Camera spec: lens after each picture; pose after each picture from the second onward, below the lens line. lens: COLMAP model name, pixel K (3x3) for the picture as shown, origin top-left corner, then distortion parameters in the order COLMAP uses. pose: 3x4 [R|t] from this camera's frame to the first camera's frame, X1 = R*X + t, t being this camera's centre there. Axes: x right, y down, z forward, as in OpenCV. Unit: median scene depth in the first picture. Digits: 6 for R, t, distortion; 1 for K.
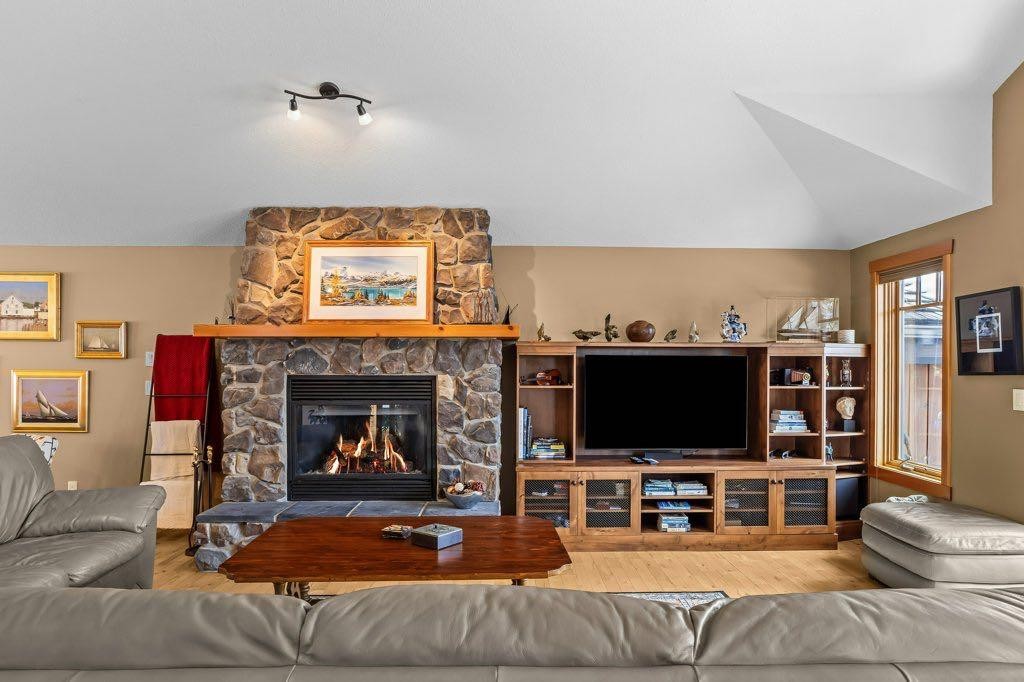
lens RADIAL K [[644.0, 0, 513.3], [0, 644.0, 366.7], [0, 0, 1]] dist [-0.039355, 0.000881]
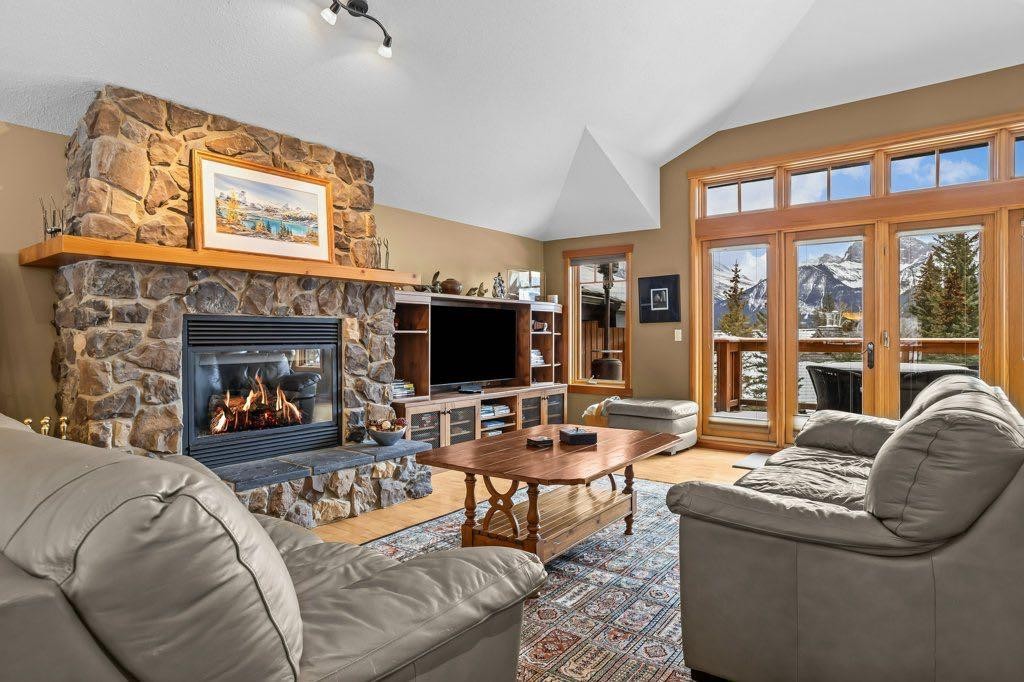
lens RADIAL K [[583.4, 0, 512.3], [0, 583.4, 336.3], [0, 0, 1]] dist [-0.038473, 0.039671]
pose [[0.630956, -0.002322, 0.775816, -0.636947], [0.002487, 0.999996, 0.000970, 0.039647], [-0.775815, 0.001317, 0.630959, 0.229148]]
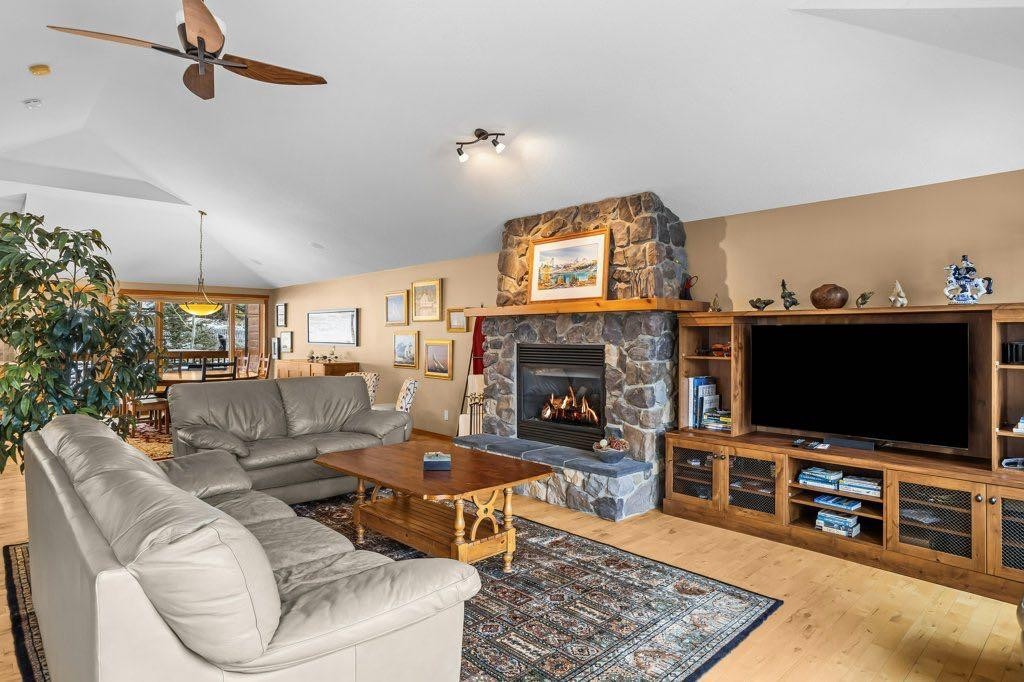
lens RADIAL K [[583.4, 0, 512.3], [0, 583.4, 336.3], [0, 0, 1]] dist [-0.038473, 0.039671]
pose [[0.669792, -0.001366, -0.742548, 0.532622], [0.000319, 0.999999, -0.001551, -0.000474], [0.742549, 0.000802, 0.669792, 0.174922]]
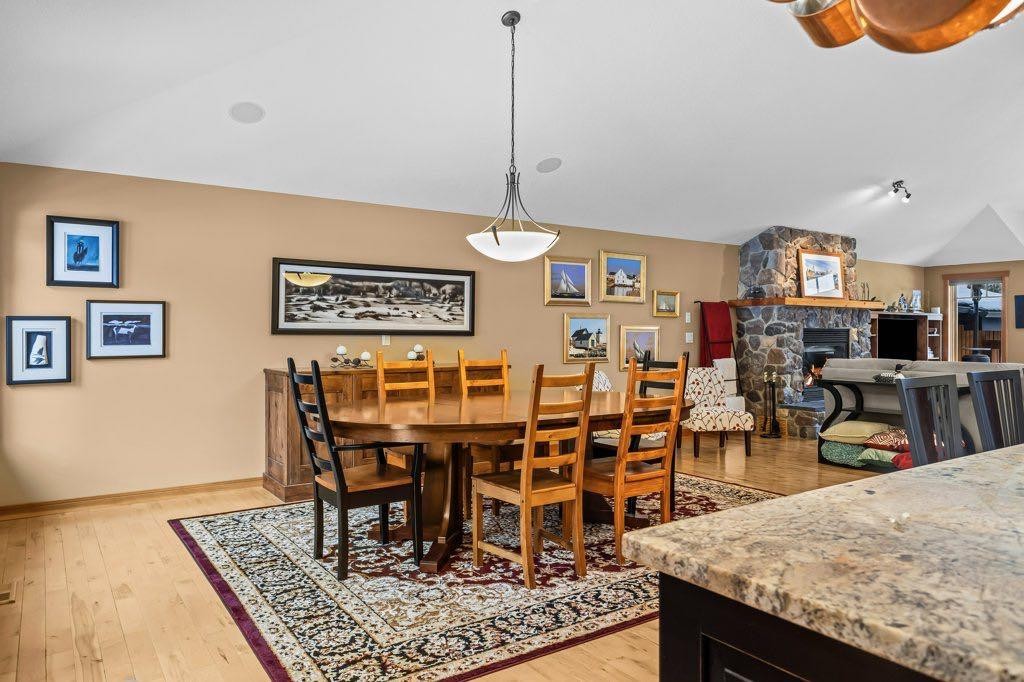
lens RADIAL K [[693.2, 0, 512.9], [0, 693.2, 329.3], [0, 0, 1]] dist [-0.011917, -0.001082]
pose [[0.834169, 0.001635, 0.551507, -1.959435], [0.001224, 0.999988, -0.004815, 0.022820], [-0.551508, 0.004692, 0.834156, -0.103588]]
